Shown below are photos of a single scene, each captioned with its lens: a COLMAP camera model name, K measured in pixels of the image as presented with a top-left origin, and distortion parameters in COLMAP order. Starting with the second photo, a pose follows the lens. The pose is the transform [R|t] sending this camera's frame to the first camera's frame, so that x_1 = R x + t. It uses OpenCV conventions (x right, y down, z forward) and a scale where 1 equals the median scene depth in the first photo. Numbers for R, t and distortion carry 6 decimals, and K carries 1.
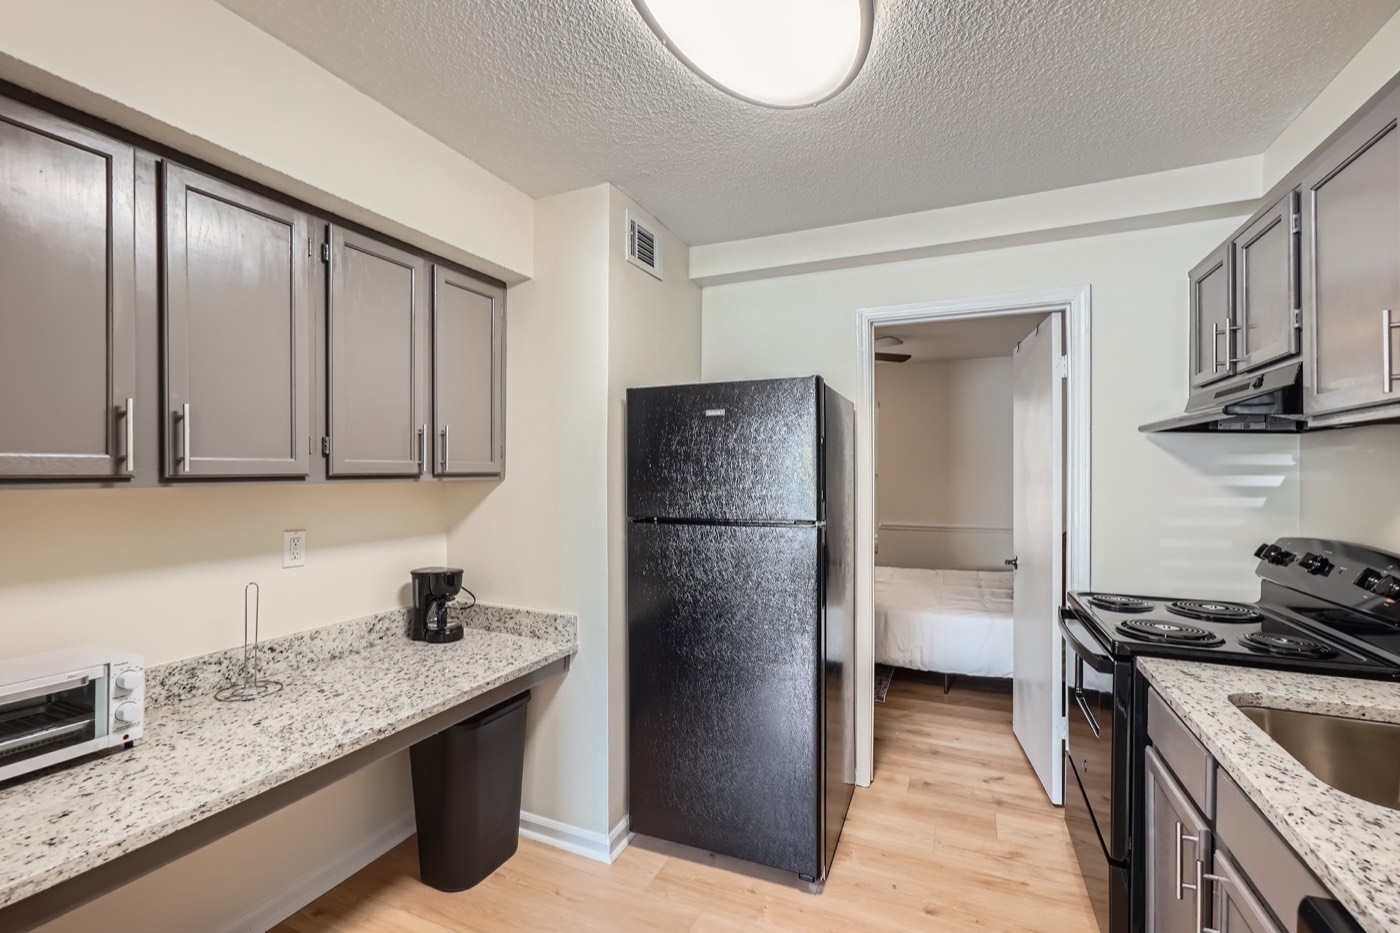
lens RADIAL K [[610.0, 0, 692.7], [0, 610.0, 470.7], [0, 0, 1]] dist [-0.009161, 0.000260]
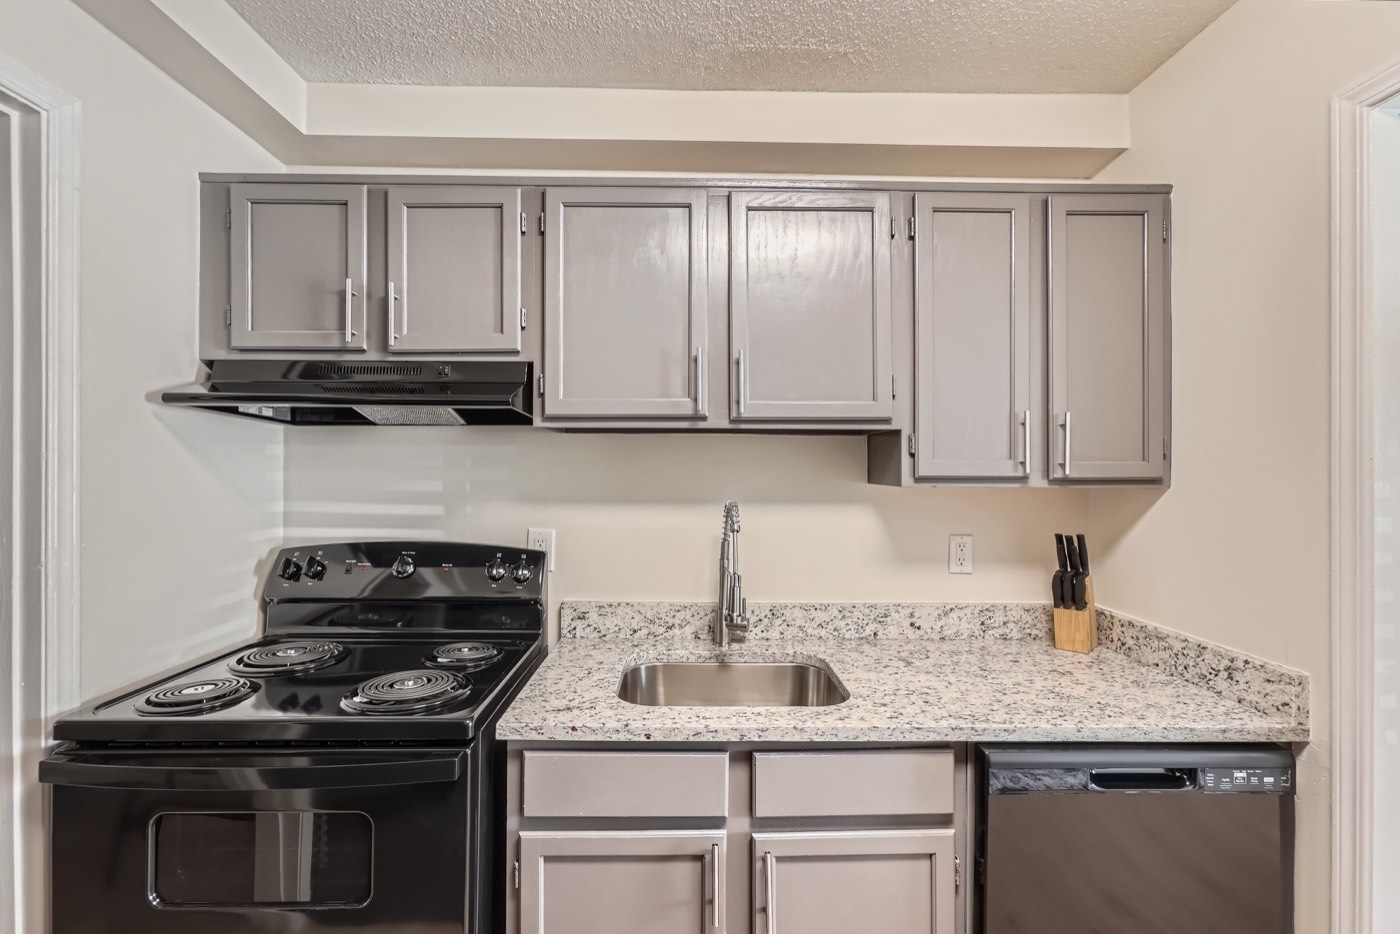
lens RADIAL K [[621.5, 0, 688.7], [0, 621.5, 461.4], [0, 0, 1]] dist [-0.033771, 0.024750]
pose [[-0.415494, 0.009609, 0.909545, -0.028441], [-0.003568, 0.999919, -0.012193, -0.000428], [-0.909589, -0.008312, -0.415426, 0.825047]]
